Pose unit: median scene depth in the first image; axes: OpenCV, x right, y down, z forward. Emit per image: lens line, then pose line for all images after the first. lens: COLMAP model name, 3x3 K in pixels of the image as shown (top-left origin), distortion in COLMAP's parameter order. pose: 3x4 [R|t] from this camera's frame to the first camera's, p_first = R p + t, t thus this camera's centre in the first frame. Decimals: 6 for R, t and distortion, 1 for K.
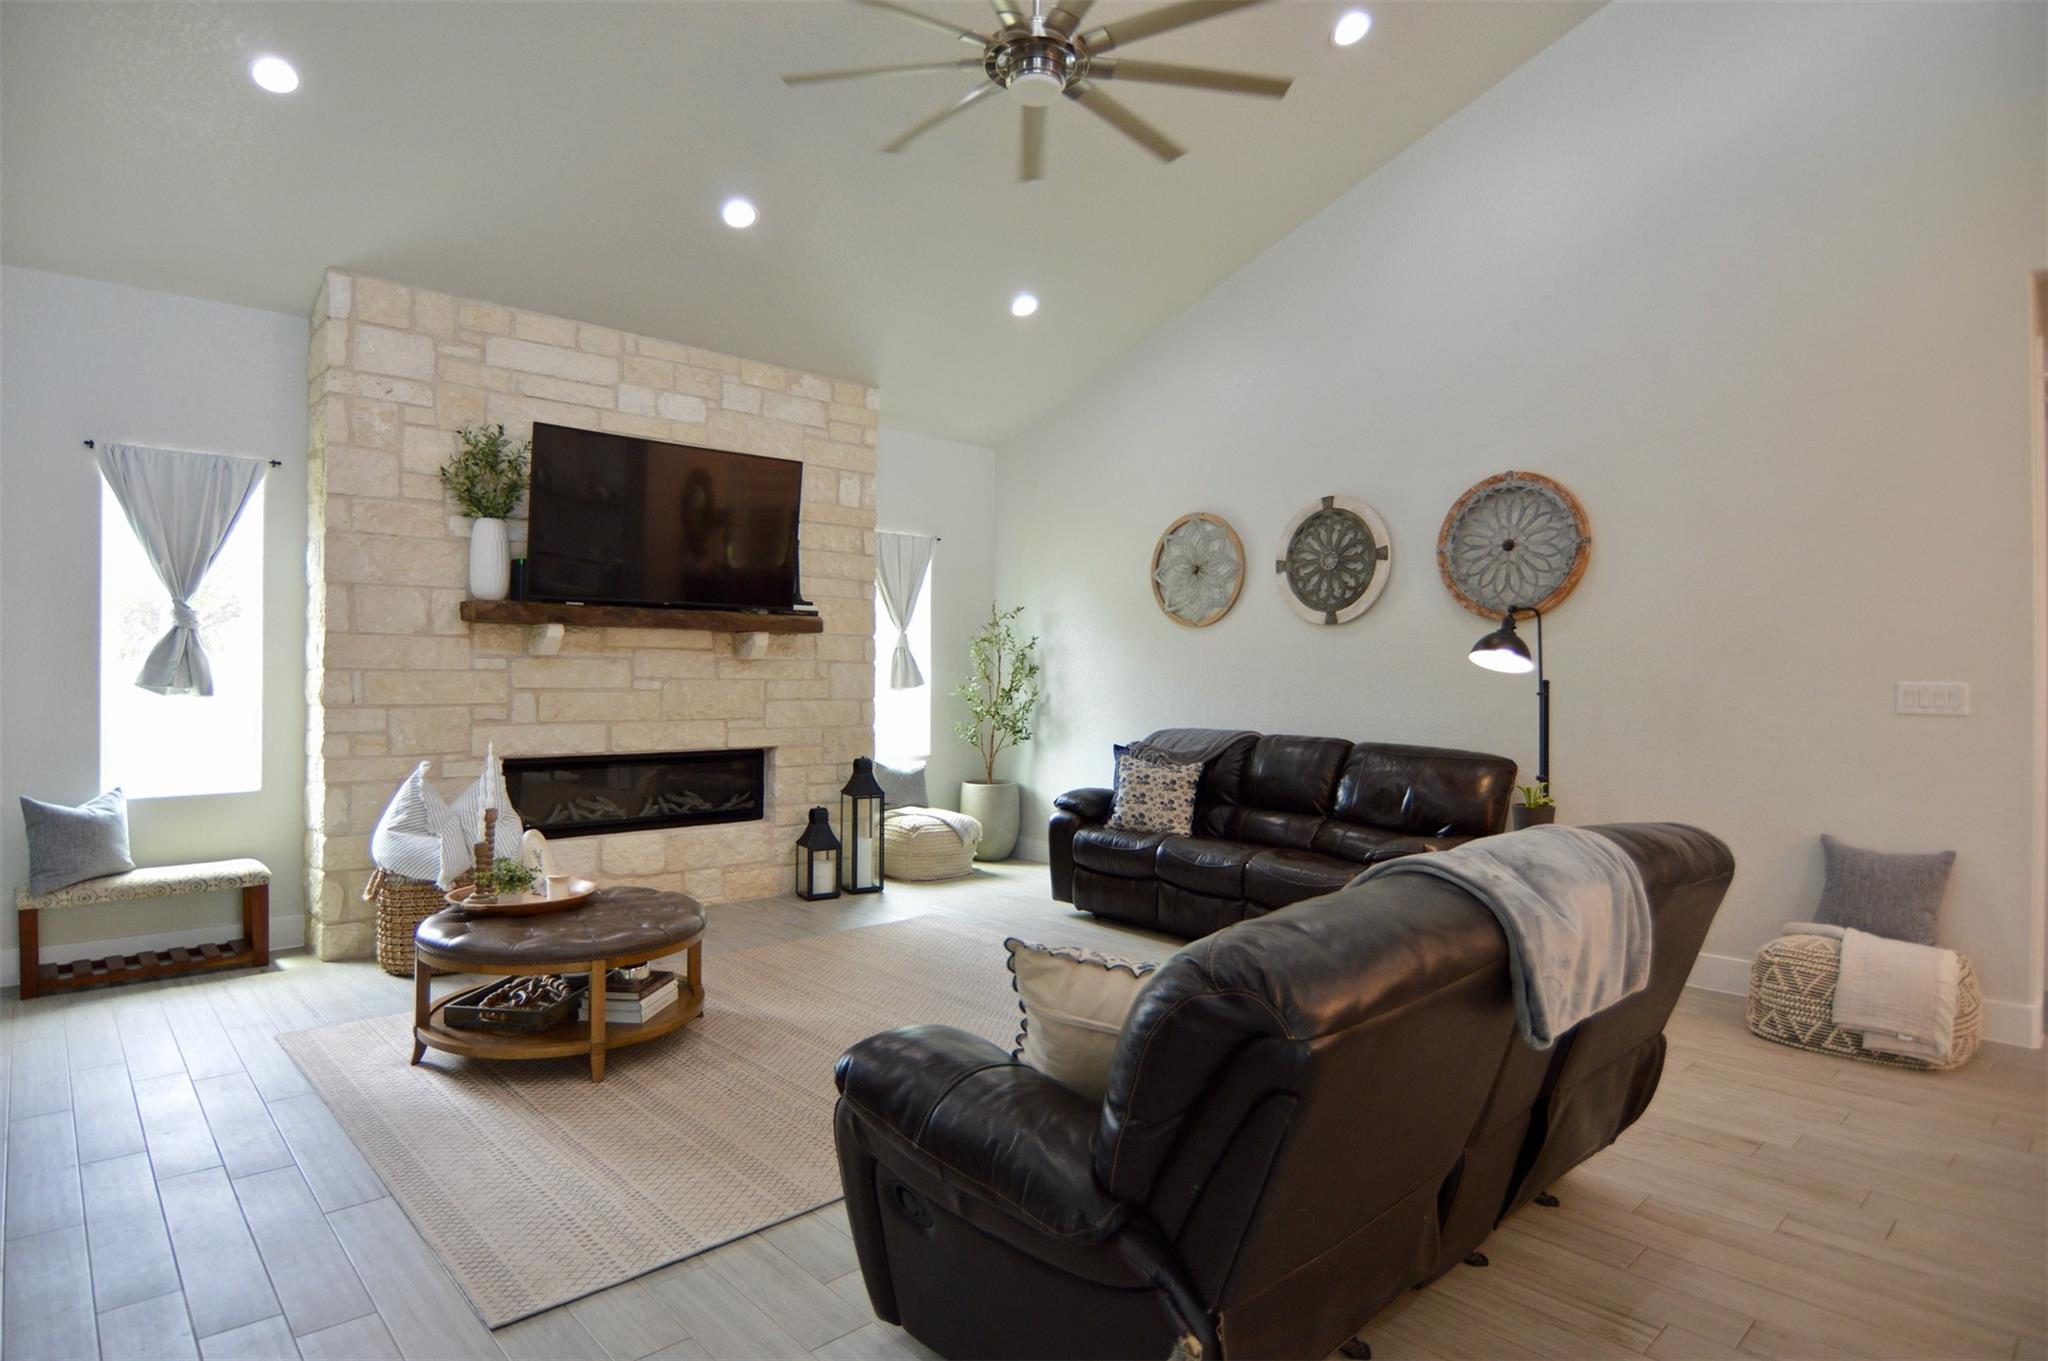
lens RADIAL K [[1090.8, 0, 1010.3], [0, 1090.8, 674.0], [0, 0, 1]] dist [0.004741, -0.019175]
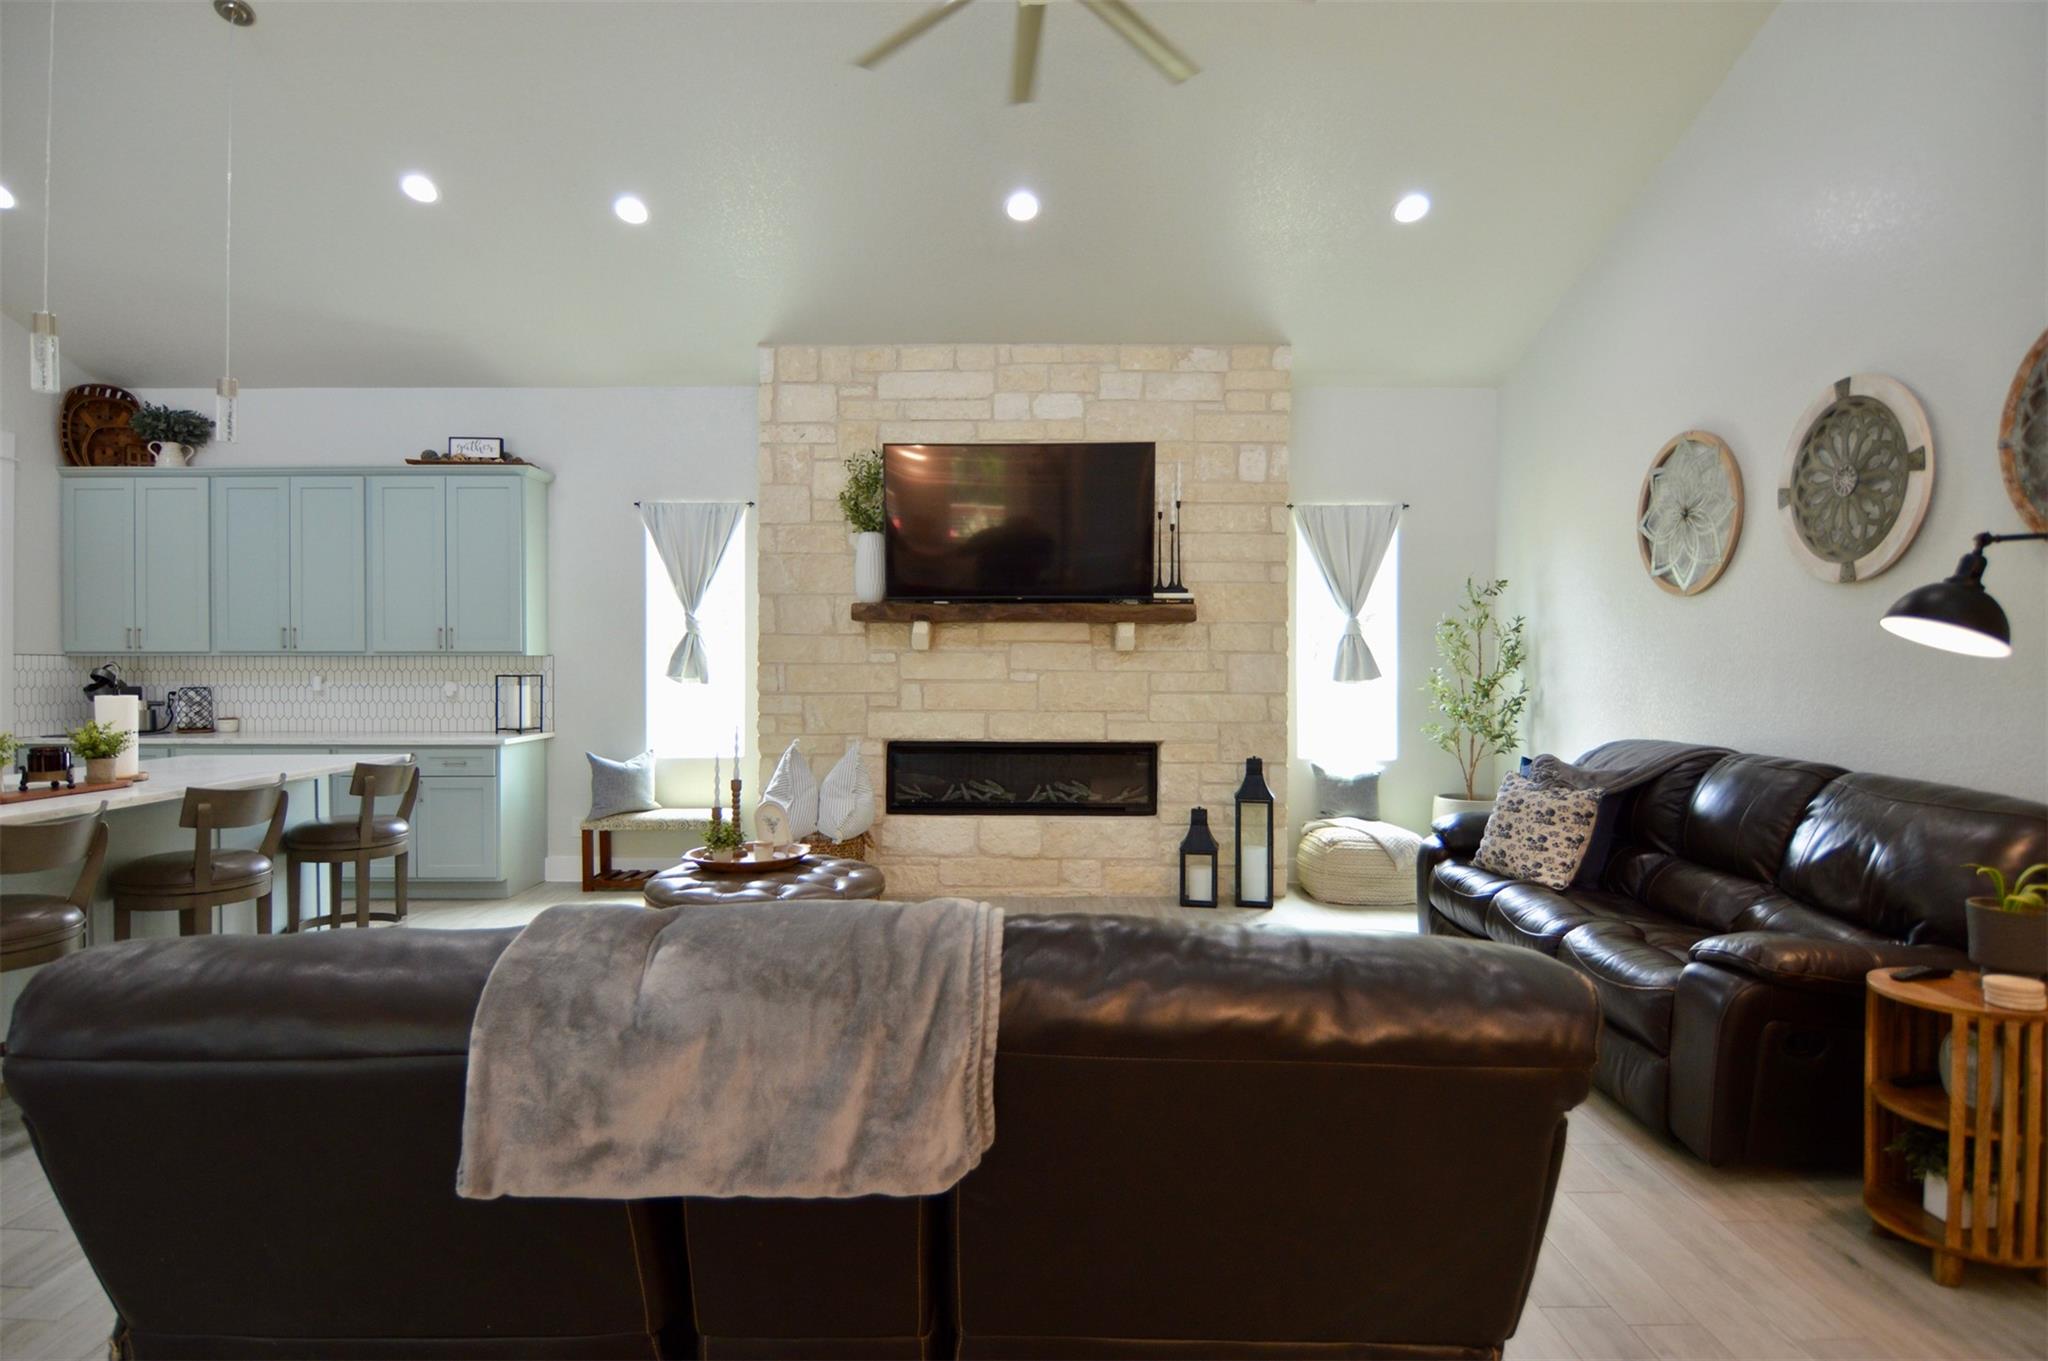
lens RADIAL K [[1090.8, 0, 1010.6], [0, 1090.8, 673.5], [0, 0, 1]] dist [0.004741, -0.019175]
pose [[0.738671, -0.000111, -0.674066, 0.372040], [0.003799, 0.999985, 0.003999, 0.002658], [0.674056, -0.005515, 0.738660, 0.221914]]
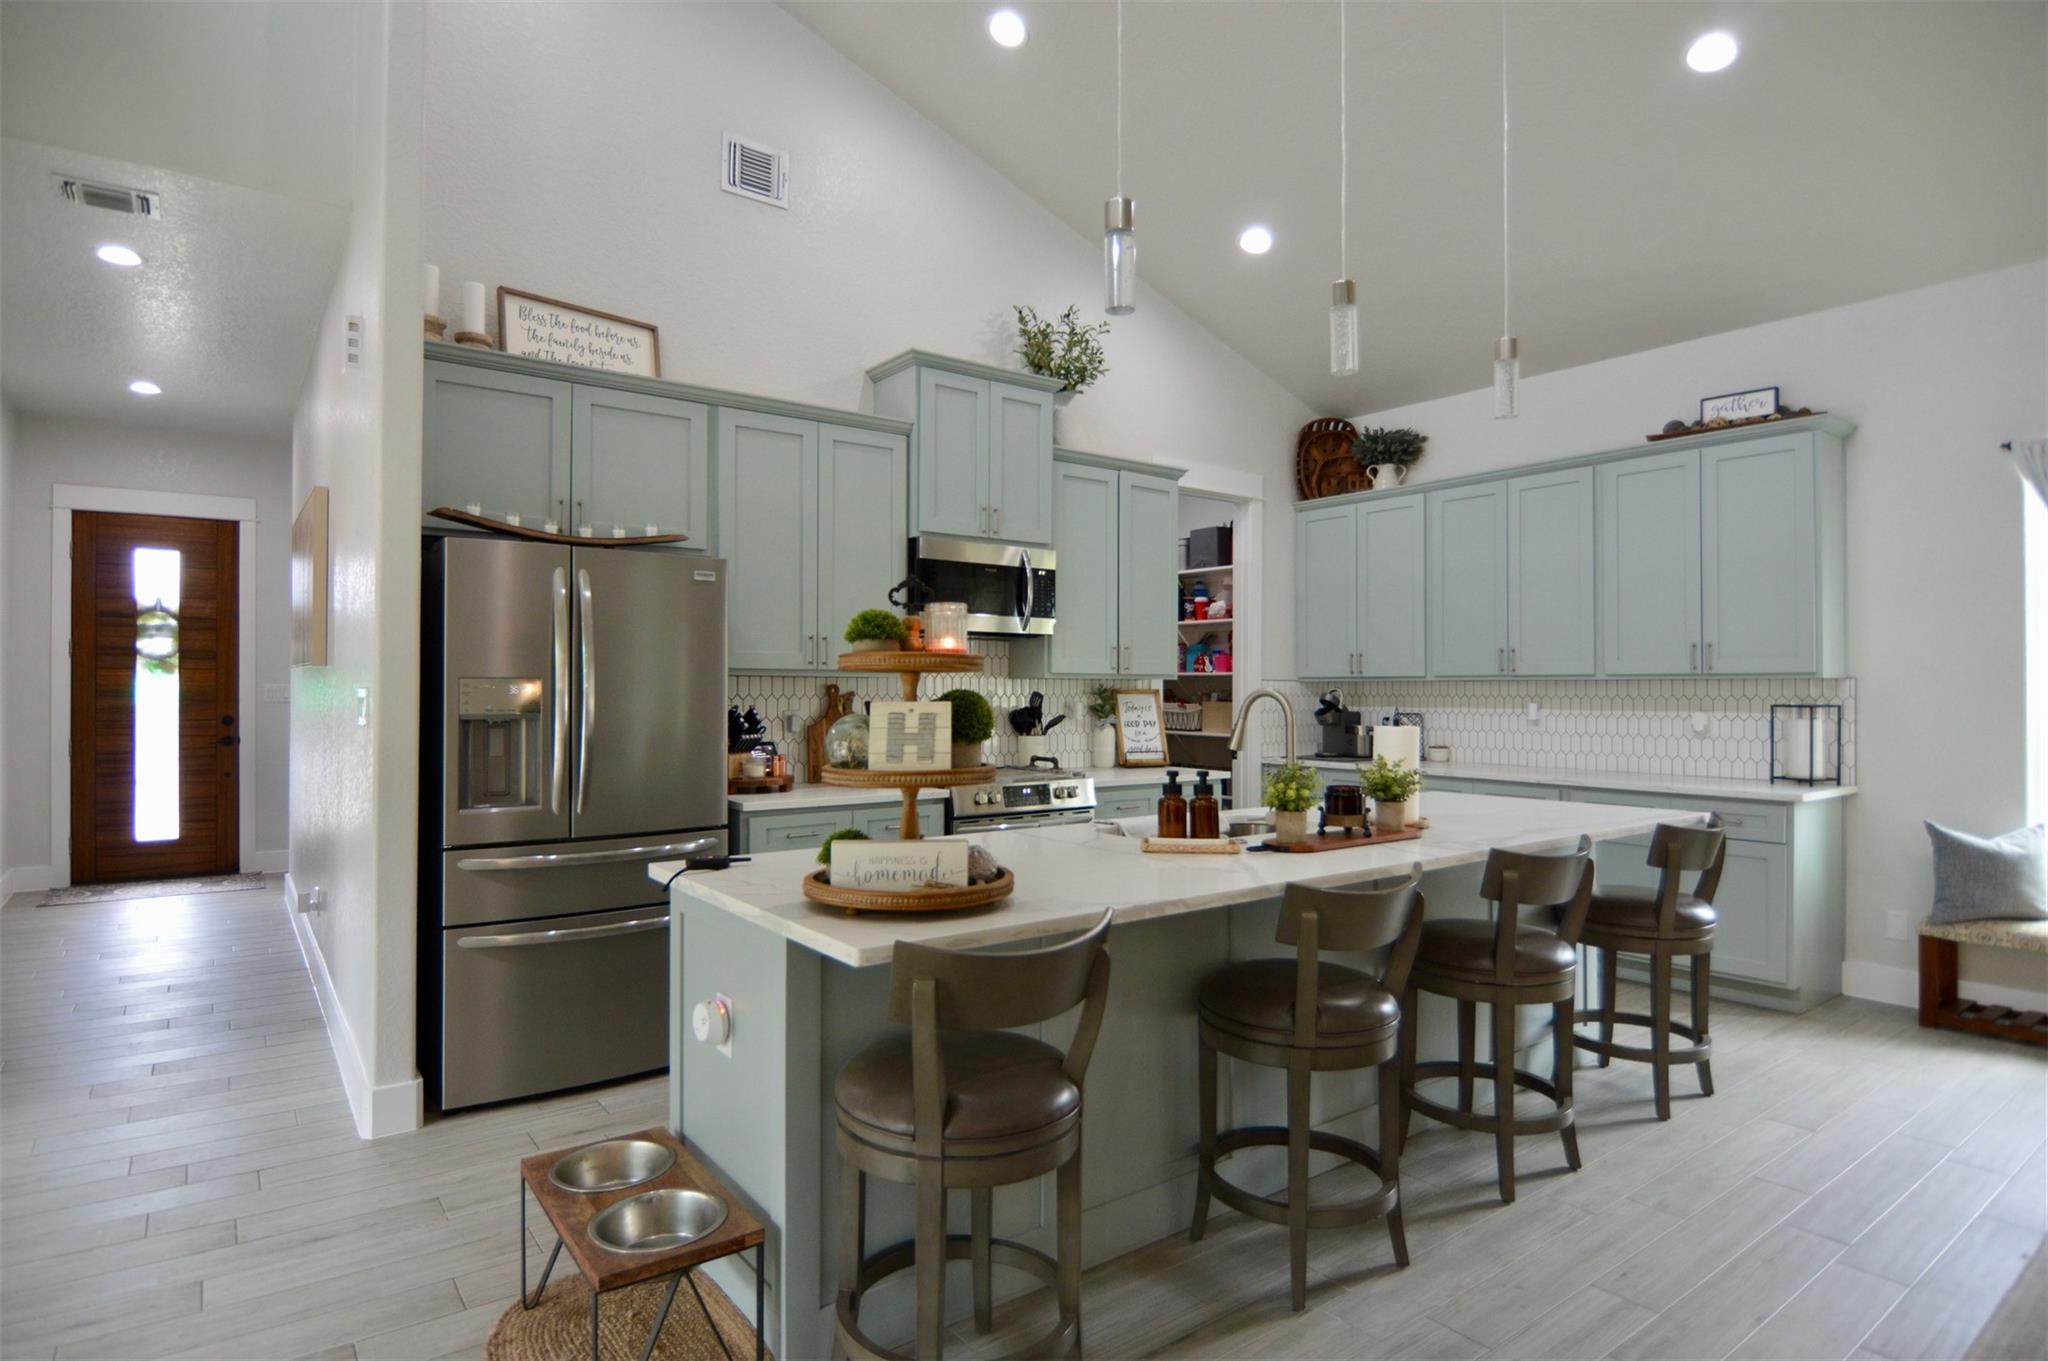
lens RADIAL K [[1090.8, 0, 1010.1], [0, 1090.8, 678.6], [0, 0, 1]] dist [0.004741, -0.019175]
pose [[-0.101973, -0.014335, -0.994684, 0.116496], [-0.002317, 0.999897, -0.014172, 0.000002], [0.994784, 0.000859, -0.101996, 0.199177]]
